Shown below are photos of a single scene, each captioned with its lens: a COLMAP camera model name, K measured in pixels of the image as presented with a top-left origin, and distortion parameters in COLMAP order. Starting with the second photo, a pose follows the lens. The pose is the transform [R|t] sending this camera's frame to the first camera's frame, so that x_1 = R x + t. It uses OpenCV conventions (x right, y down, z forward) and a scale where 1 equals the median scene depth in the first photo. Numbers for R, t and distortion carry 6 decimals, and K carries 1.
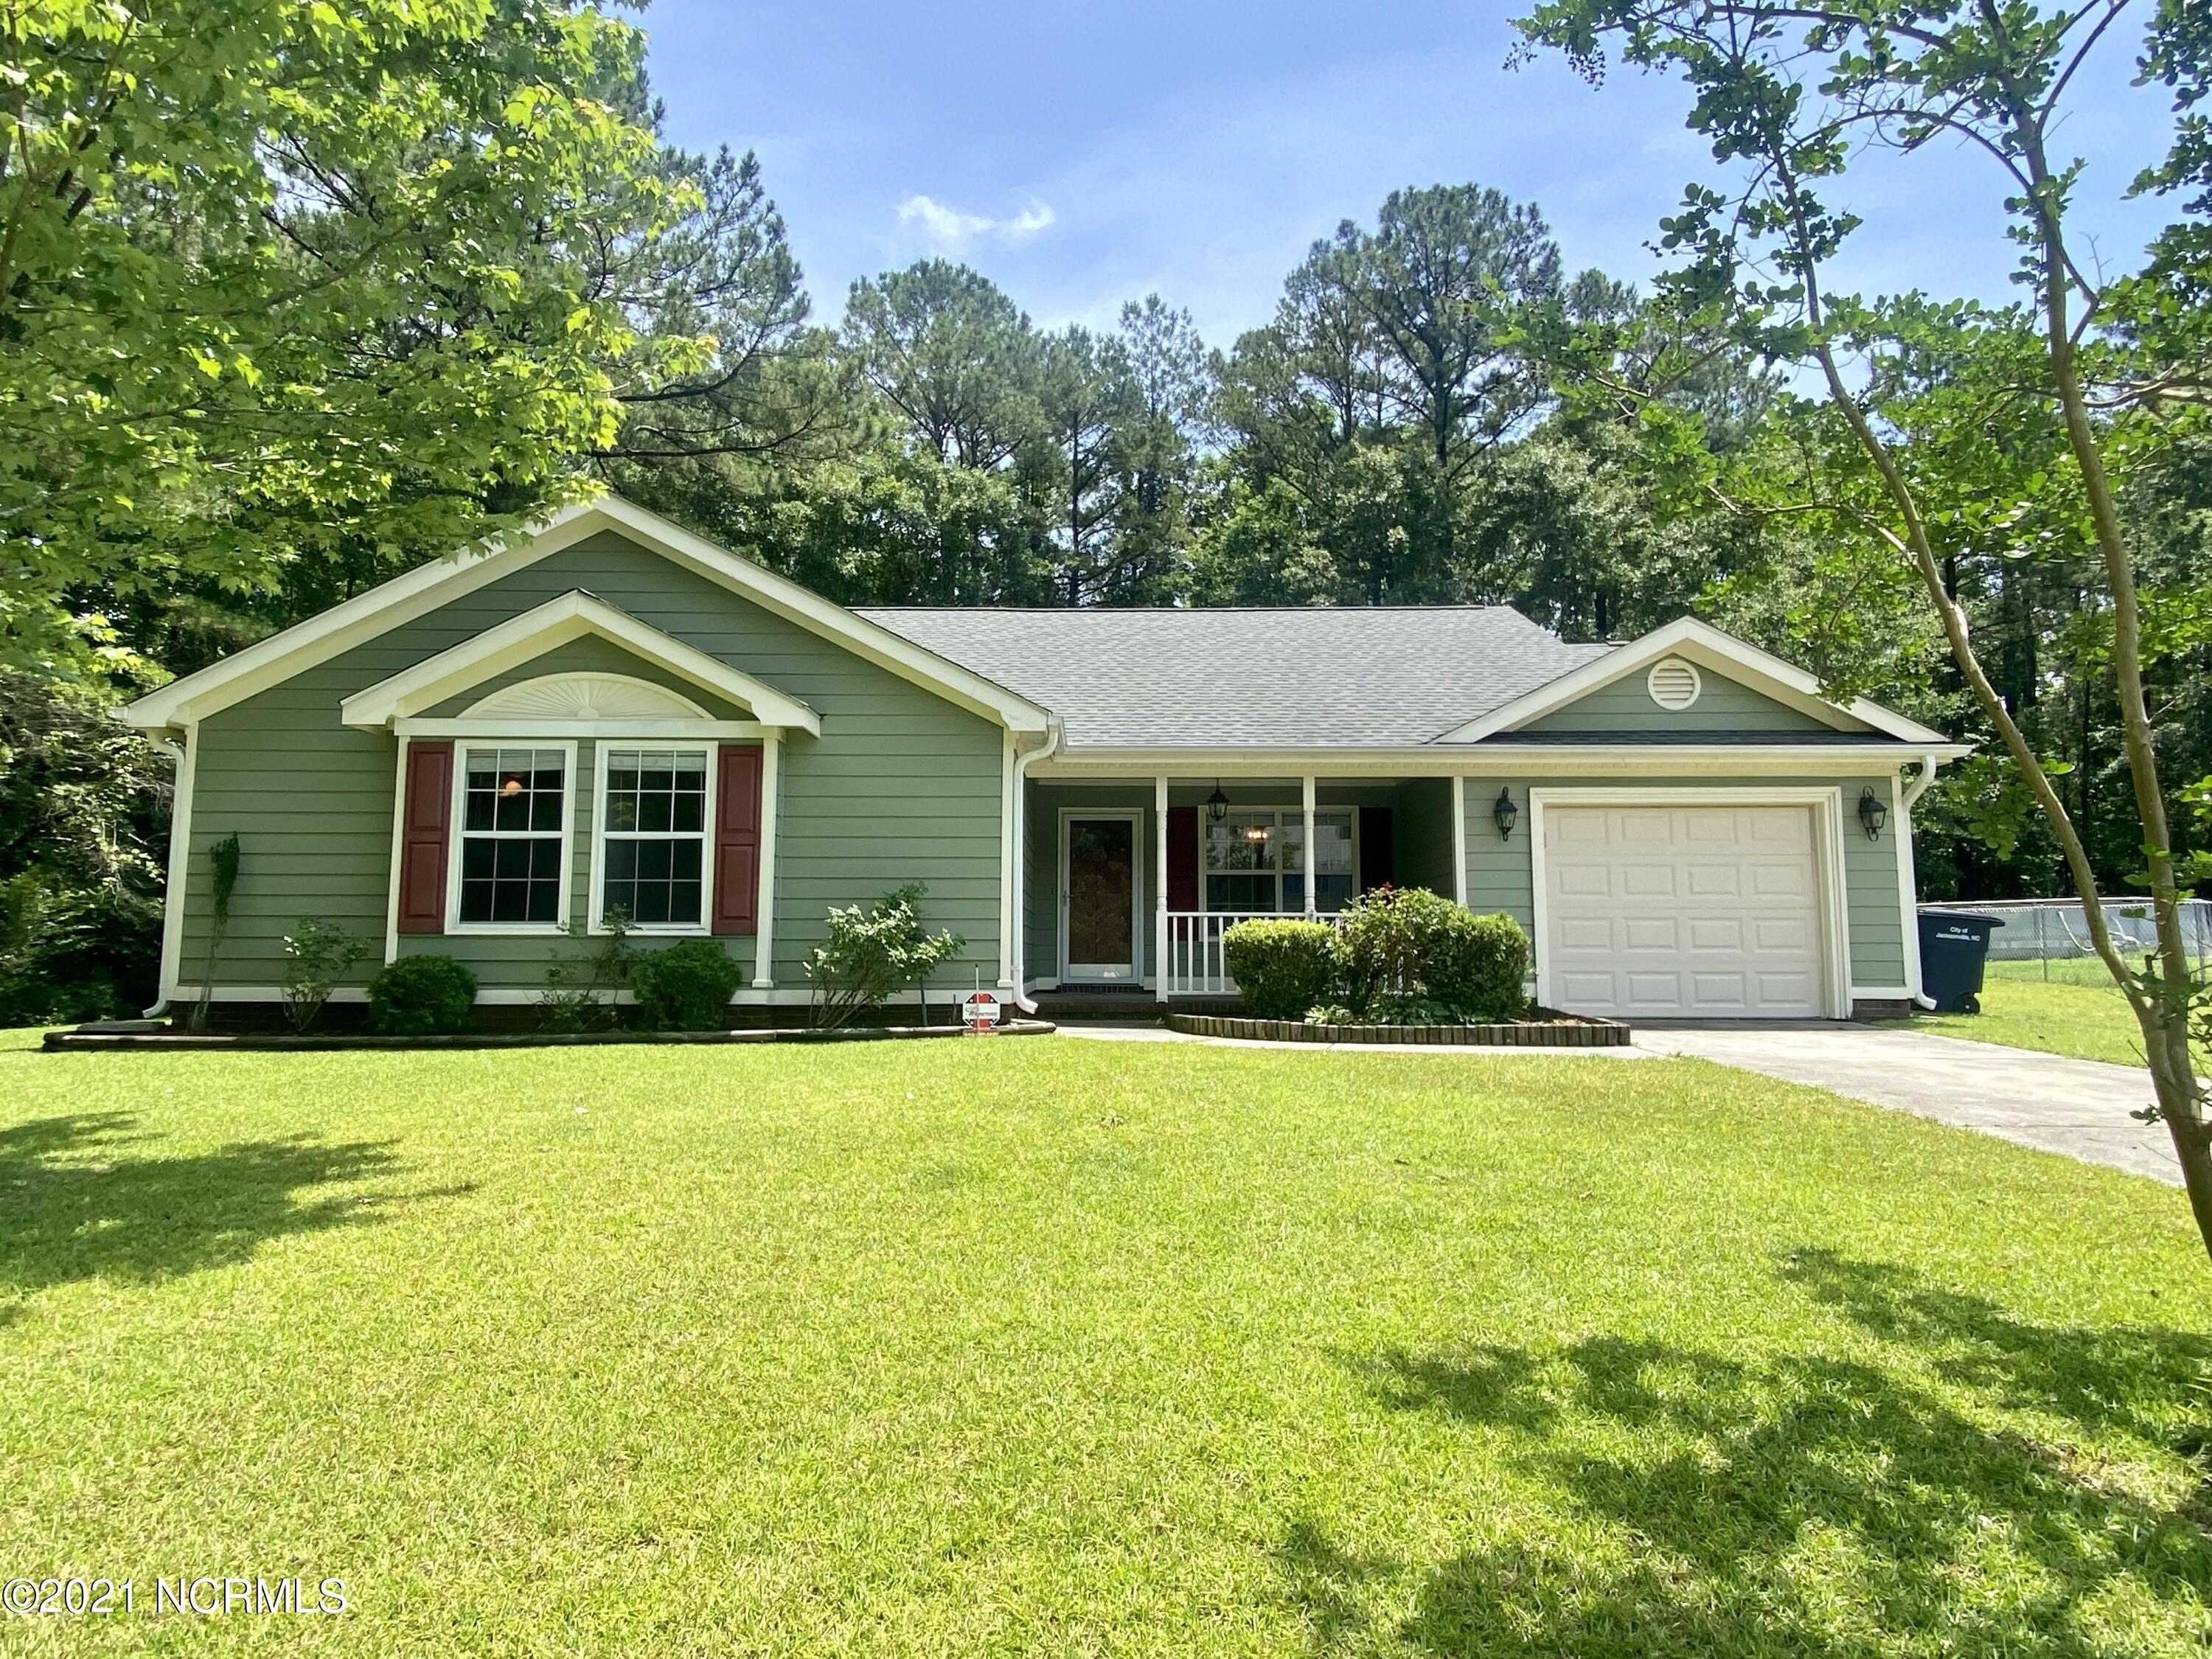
lens RADIAL K [[1311.6, 0, 1114.1], [0, 1311.6, 831.2], [0, 0, 1]] dist [0.042913, -0.041949]
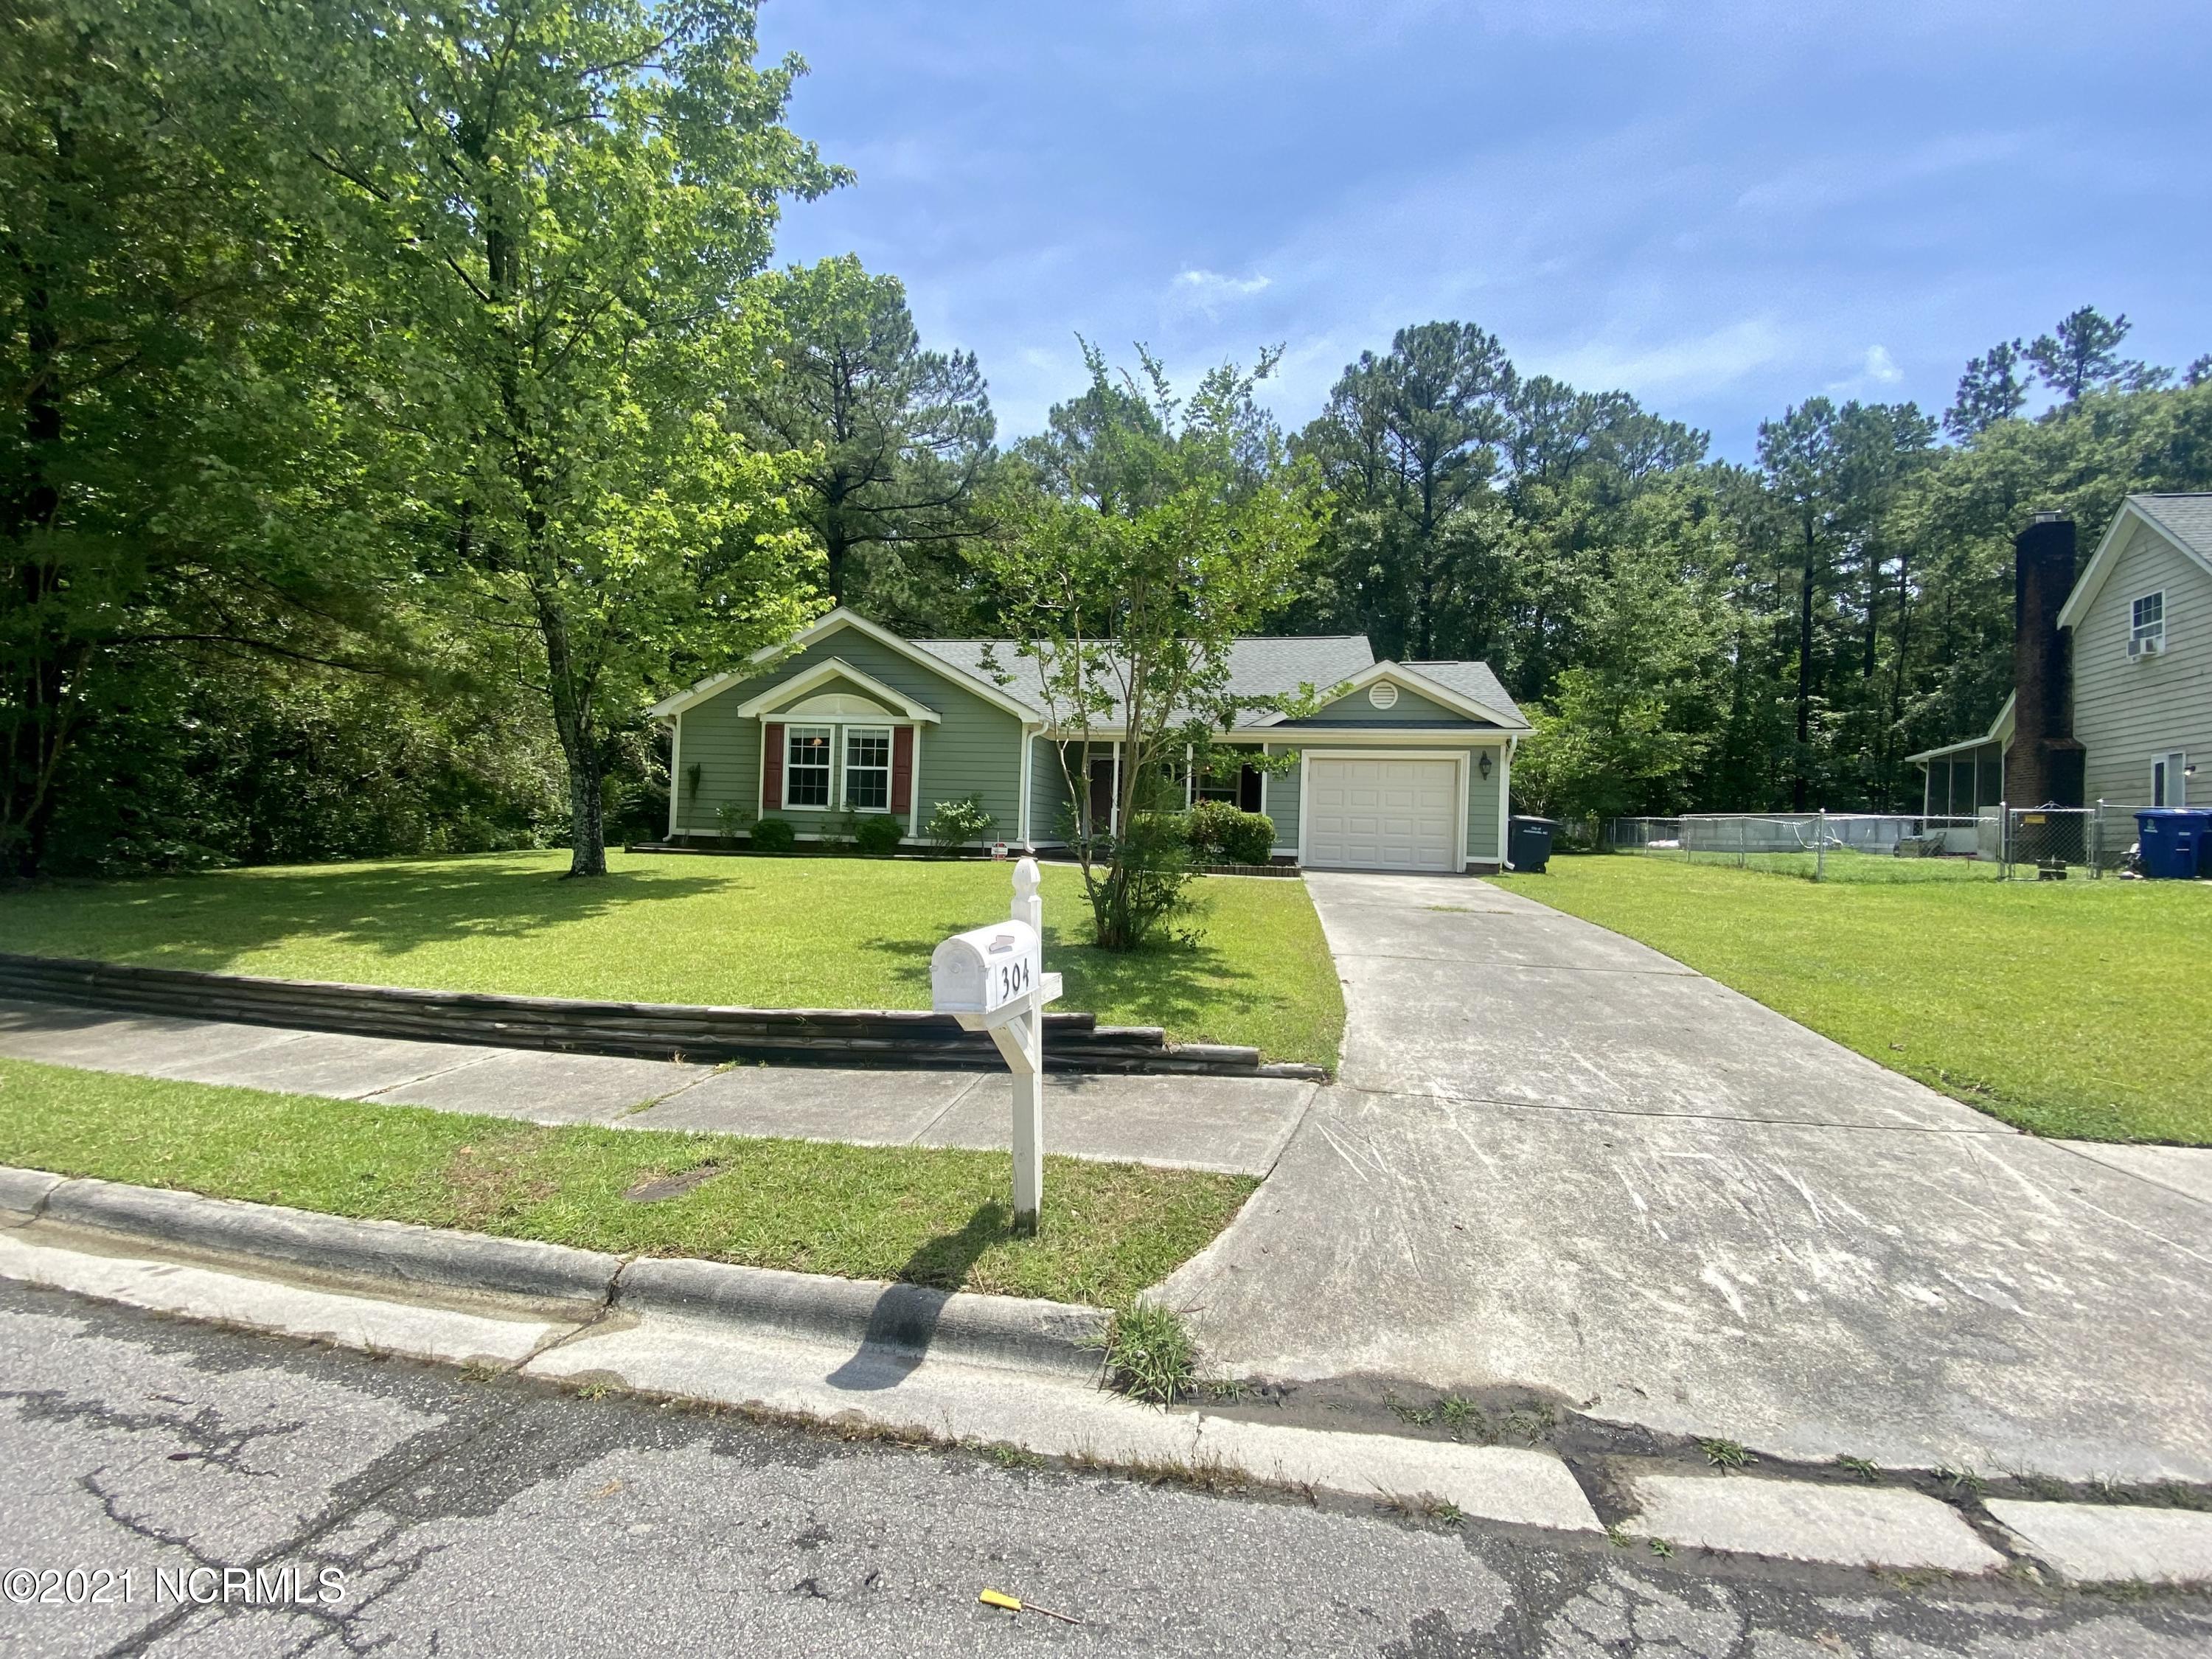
lens RADIAL K [[896.9, 0, 1106.0], [0, 896.9, 829.5], [0, 0, 1]] dist [0.027490, -0.022943]
pose [[0.984348, 0.030283, -0.173616, 0.327306], [-0.014699, 0.995801, 0.090354, -0.037697], [0.175623, -0.086387, 0.980660, -0.442868]]
